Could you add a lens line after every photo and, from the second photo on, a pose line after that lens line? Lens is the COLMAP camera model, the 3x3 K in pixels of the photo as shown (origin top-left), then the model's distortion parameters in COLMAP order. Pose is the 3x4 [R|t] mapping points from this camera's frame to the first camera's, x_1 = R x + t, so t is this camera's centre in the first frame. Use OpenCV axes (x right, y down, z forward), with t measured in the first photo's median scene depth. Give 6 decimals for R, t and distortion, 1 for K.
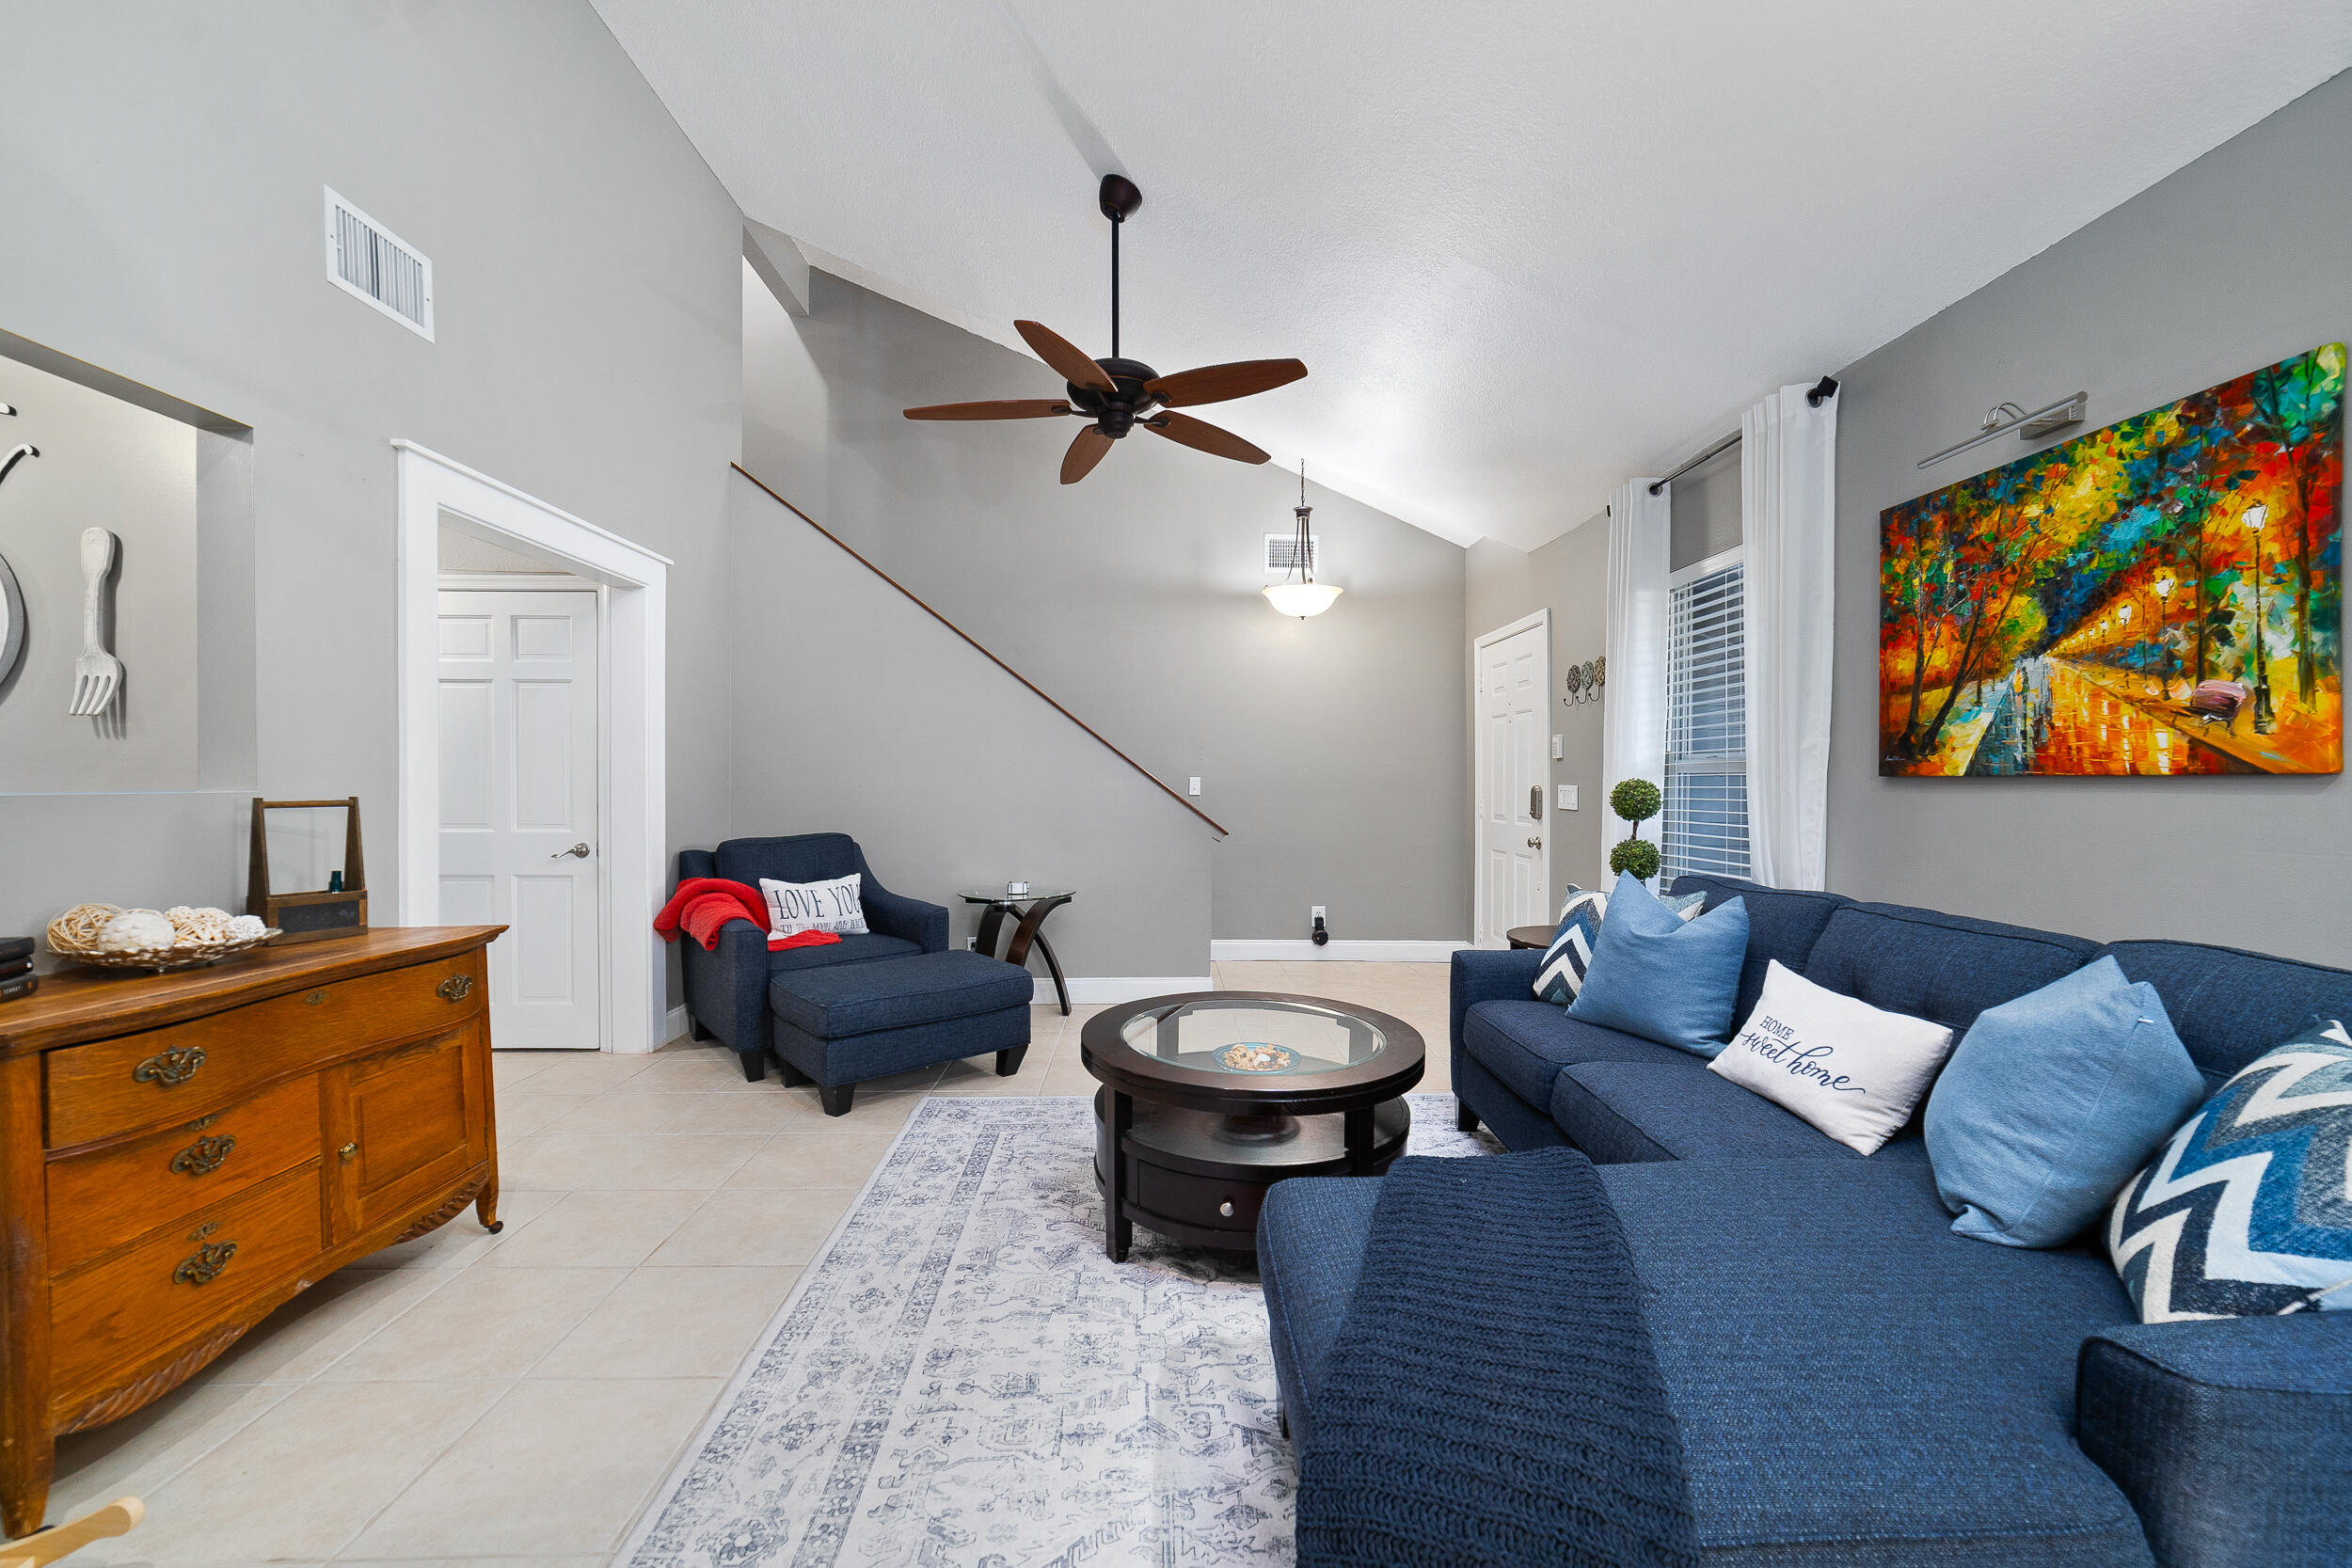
lens RADIAL K [[935.8, 0, 1169.2], [0, 935.8, 774.9], [0, 0, 1]] dist [-0.022564, 0.007416]
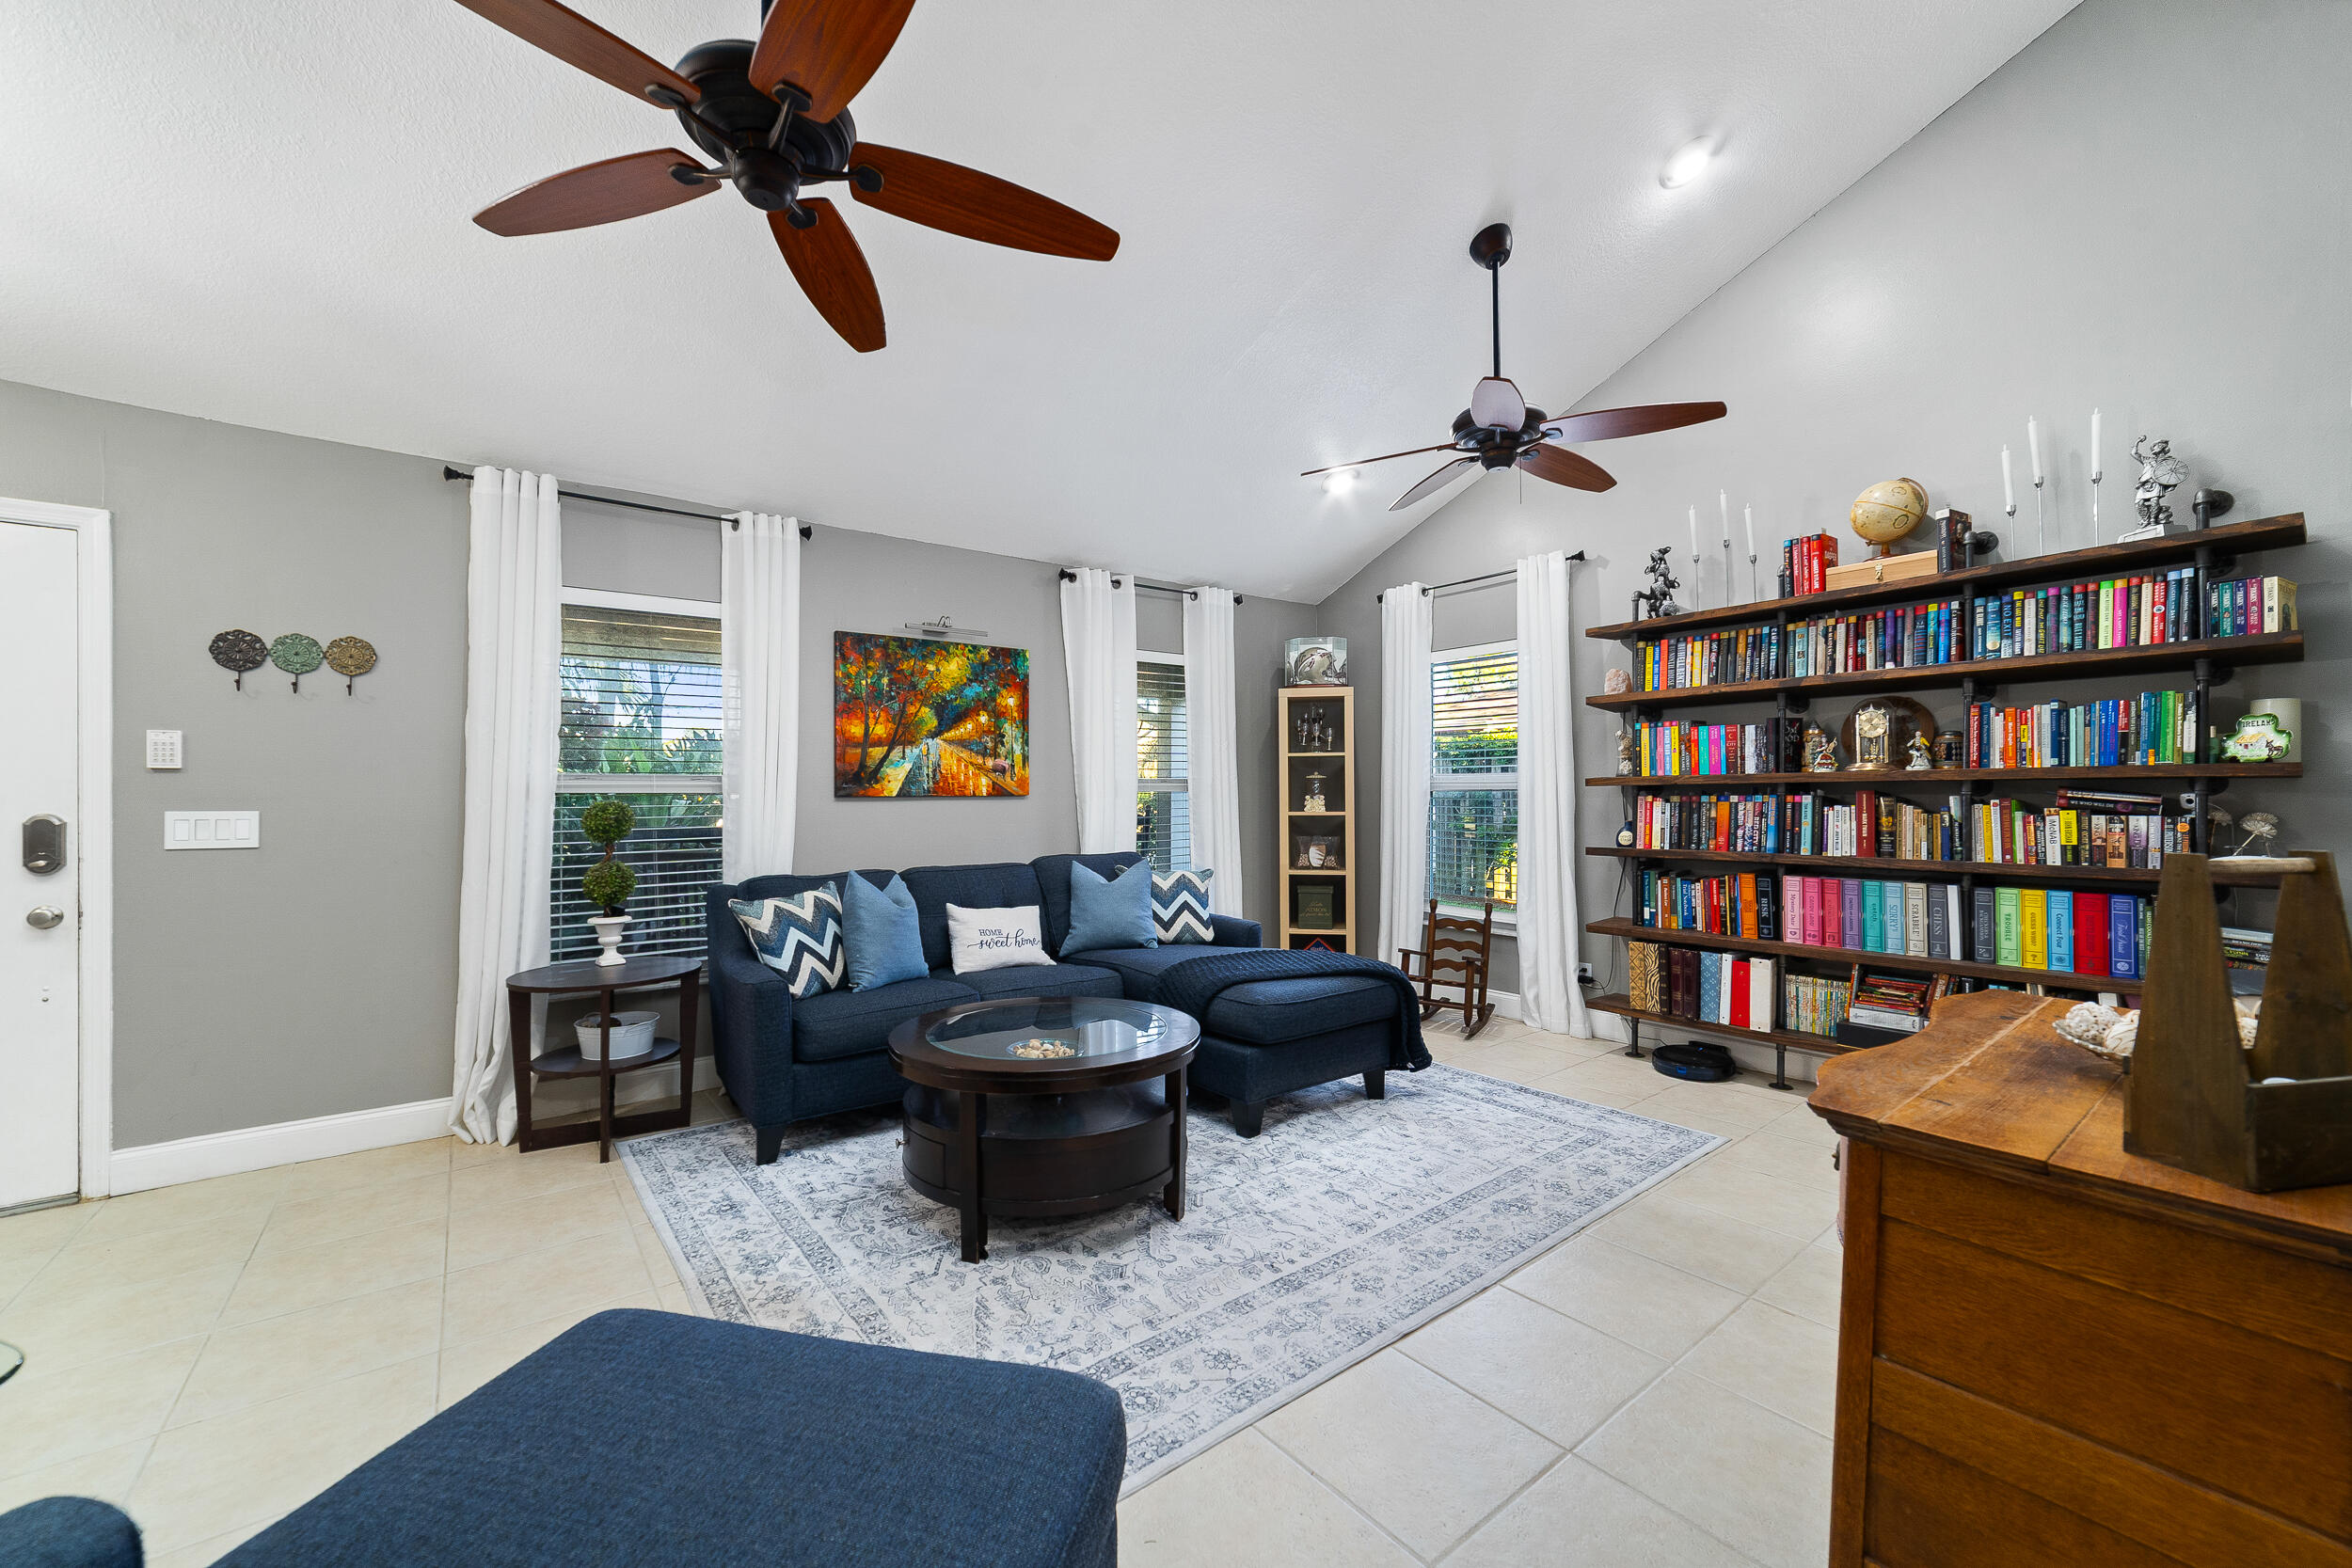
lens RADIAL K [[935.8, 0, 1169.2], [0, 935.8, 774.9], [0, 0, 1]] dist [-0.022564, 0.007416]
pose [[-0.606375, 0.010684, 0.795107, -1.061677], [-0.005587, 0.999828, -0.017695, -0.012138], [-0.795159, -0.015172, -0.606211, 1.863512]]
